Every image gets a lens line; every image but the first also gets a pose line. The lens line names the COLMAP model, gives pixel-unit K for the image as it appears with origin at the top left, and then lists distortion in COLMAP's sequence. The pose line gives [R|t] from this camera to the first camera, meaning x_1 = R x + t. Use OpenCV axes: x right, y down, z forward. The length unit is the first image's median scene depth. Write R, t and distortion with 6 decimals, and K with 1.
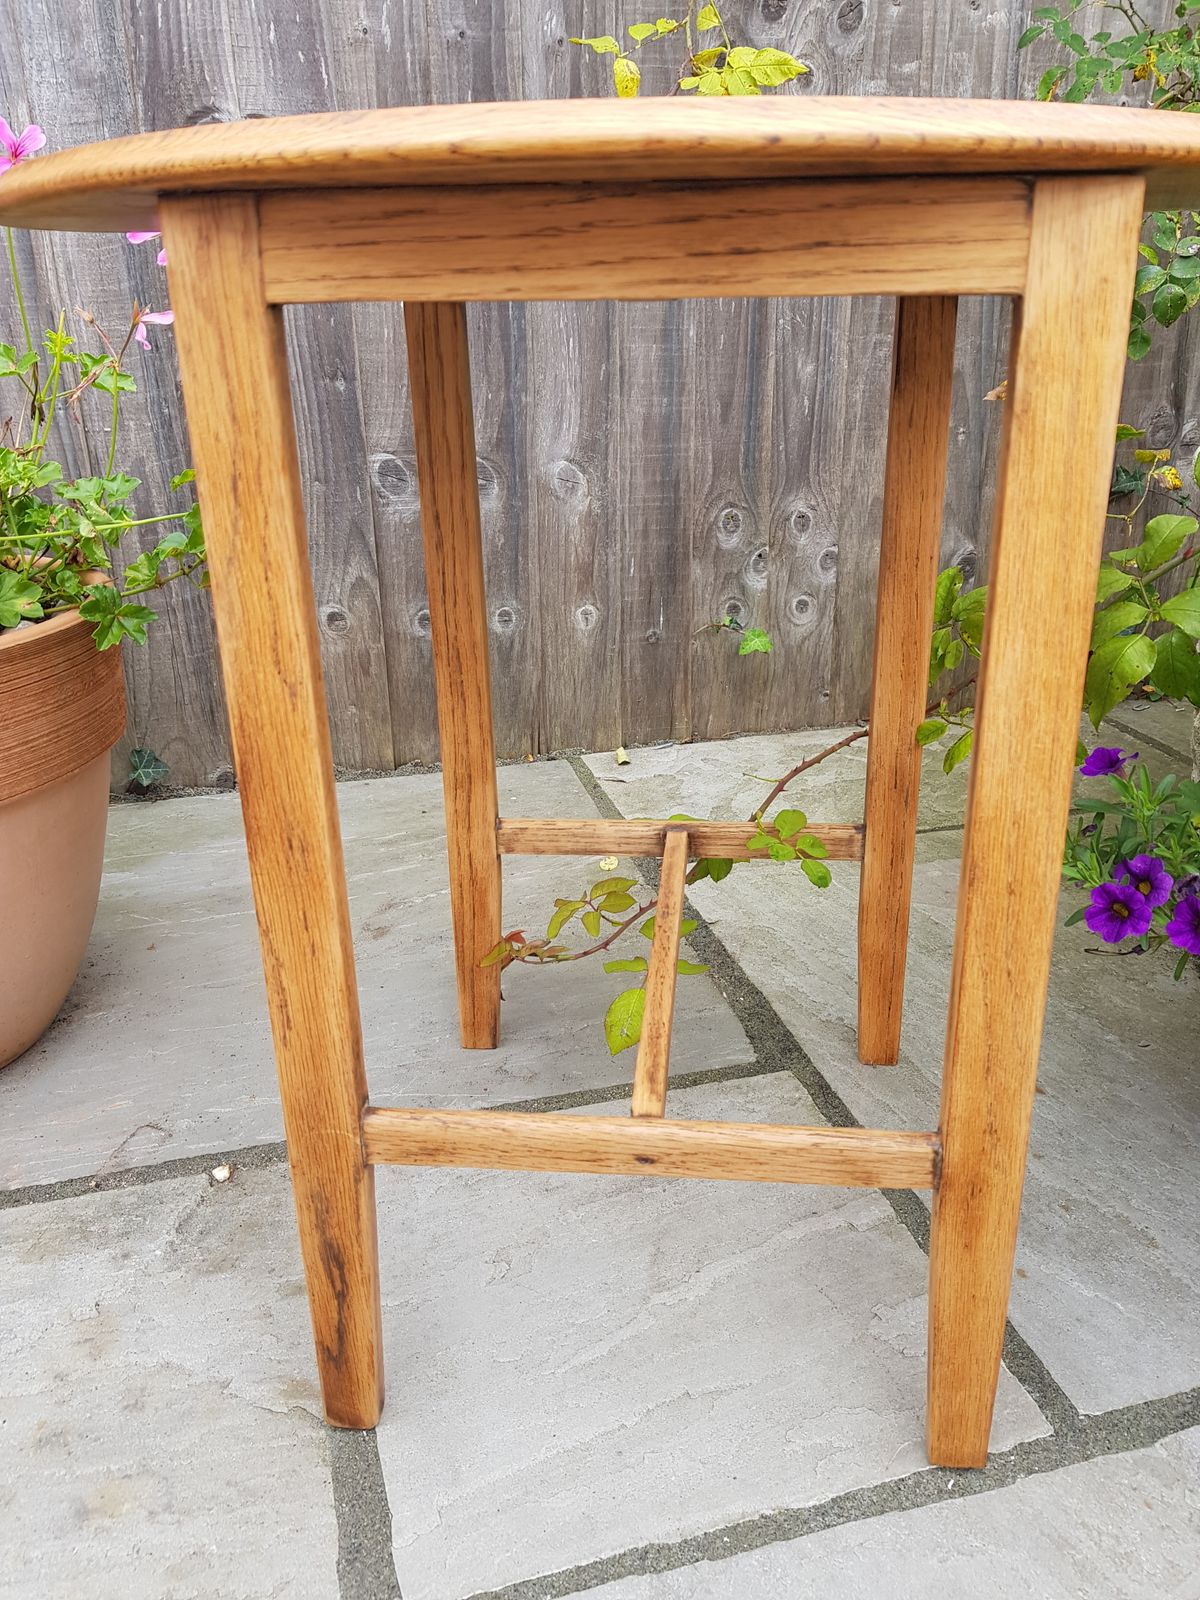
lens RADIAL K [[1251.2, 0, 615.1], [0, 1251.2, 781.7], [0, 0, 1]] dist [0.080568, -0.147227]
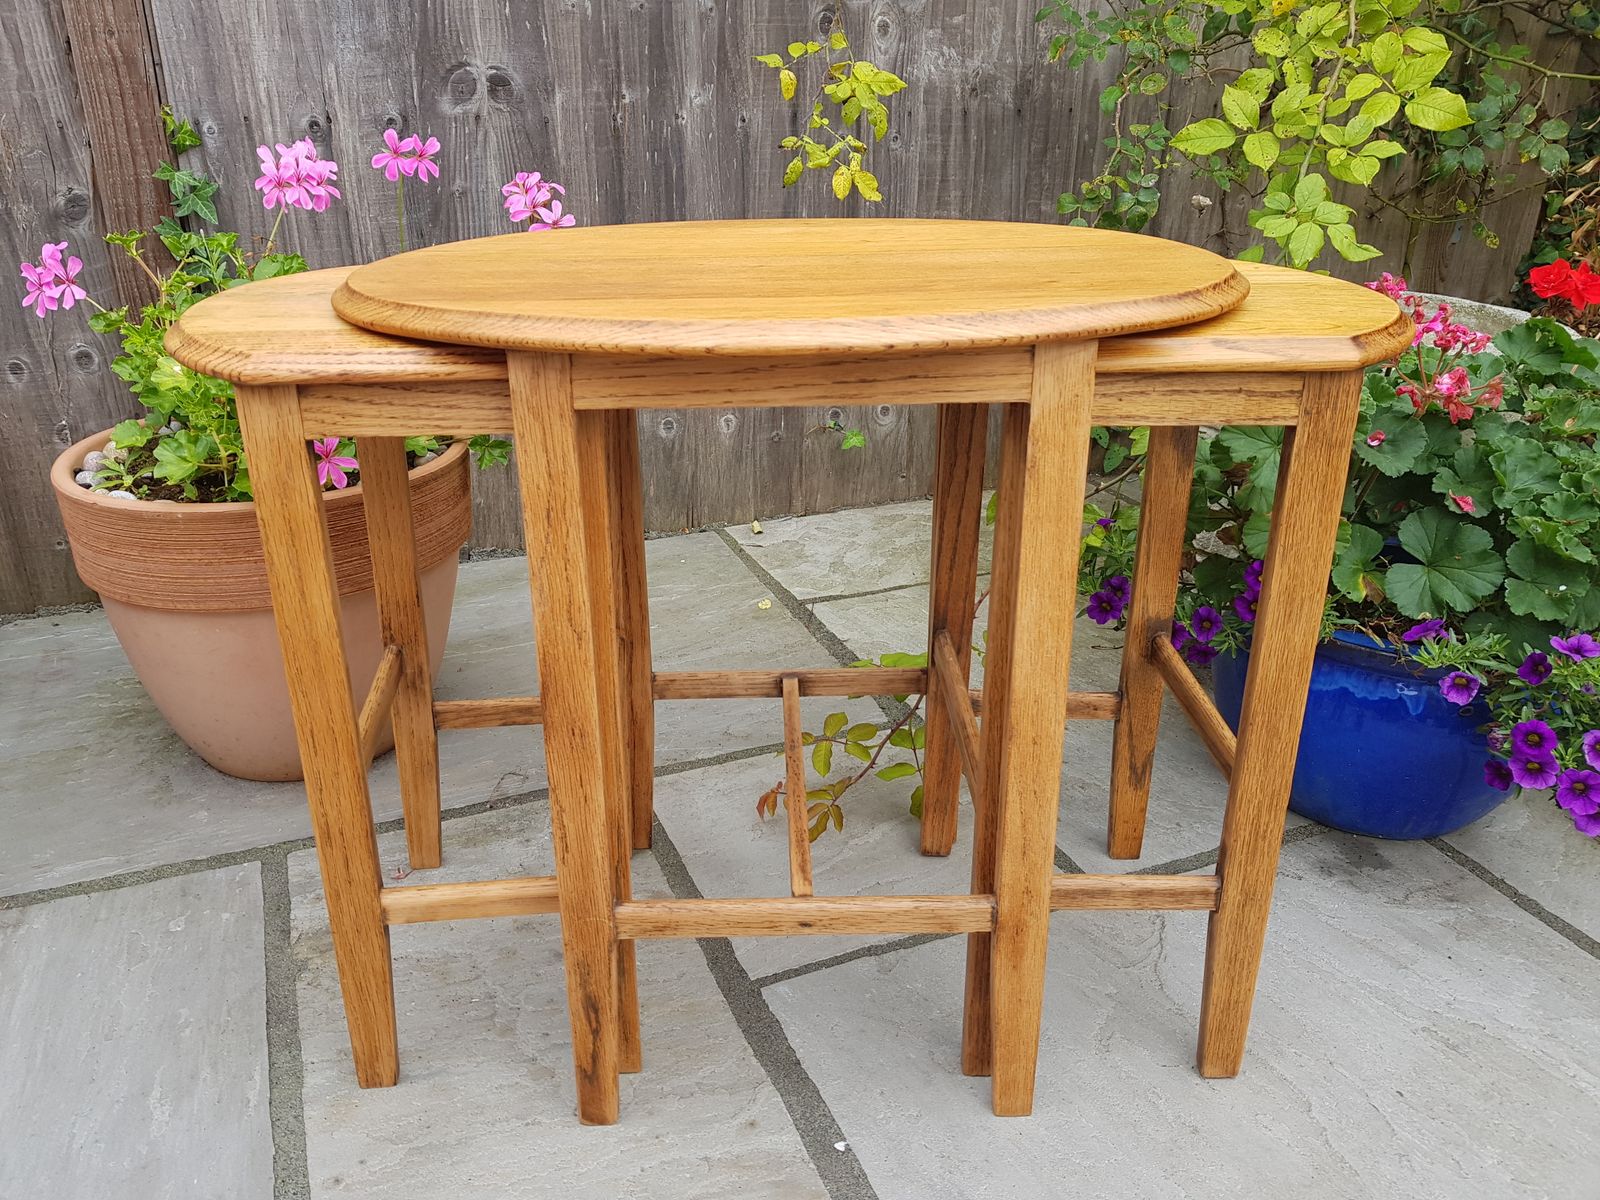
lens RADIAL K [[1249.1, 0, 770.7], [0, 1249.1, 580.6], [0, 0, 1]] dist [0.065801, -0.110144]
pose [[0.994717, -0.032437, 0.097392, -0.123407], [0.030147, 0.999236, 0.024886, 0.003965], [-0.098125, -0.021818, 0.994935, -0.360180]]
